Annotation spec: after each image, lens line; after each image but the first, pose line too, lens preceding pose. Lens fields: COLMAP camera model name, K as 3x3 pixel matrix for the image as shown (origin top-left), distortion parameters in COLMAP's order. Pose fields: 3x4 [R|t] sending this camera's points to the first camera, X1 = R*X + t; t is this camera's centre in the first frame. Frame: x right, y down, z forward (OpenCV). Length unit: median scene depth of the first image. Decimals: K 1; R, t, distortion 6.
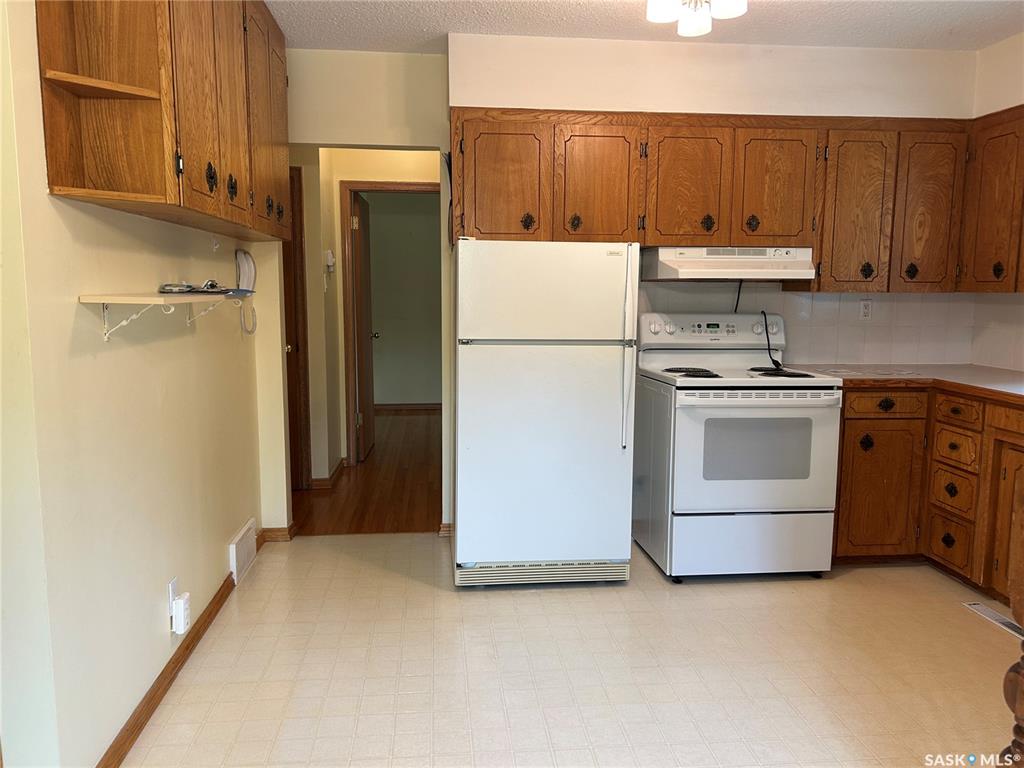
lens RADIAL K [[775.8, 0, 510.8], [0, 775.8, 388.9], [0, 0, 1]] dist [0.037458, -0.009909]
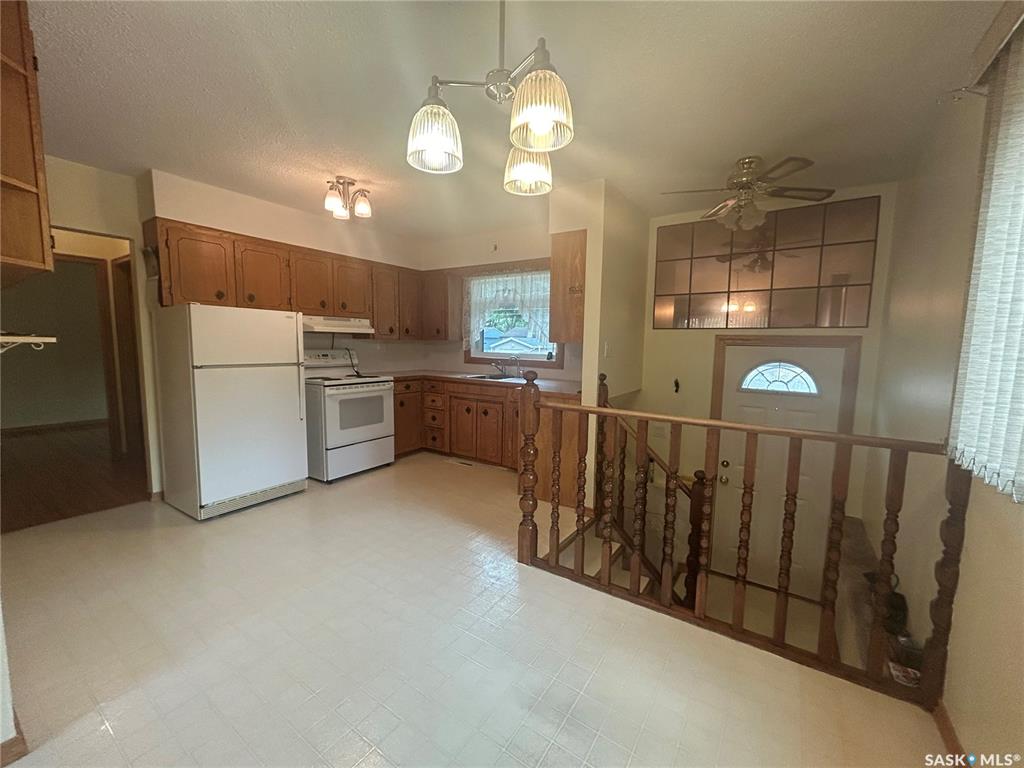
lens RADIAL K [[406.3, 0, 518.4], [0, 406.3, 387.0], [0, 0, 1]] dist [-0.006807, 0.000361]
pose [[0.629272, -0.080242, 0.773032, -0.265797], [0.087241, 0.995662, 0.032334, 0.009937], [-0.772273, 0.047093, 0.633542, -0.041917]]
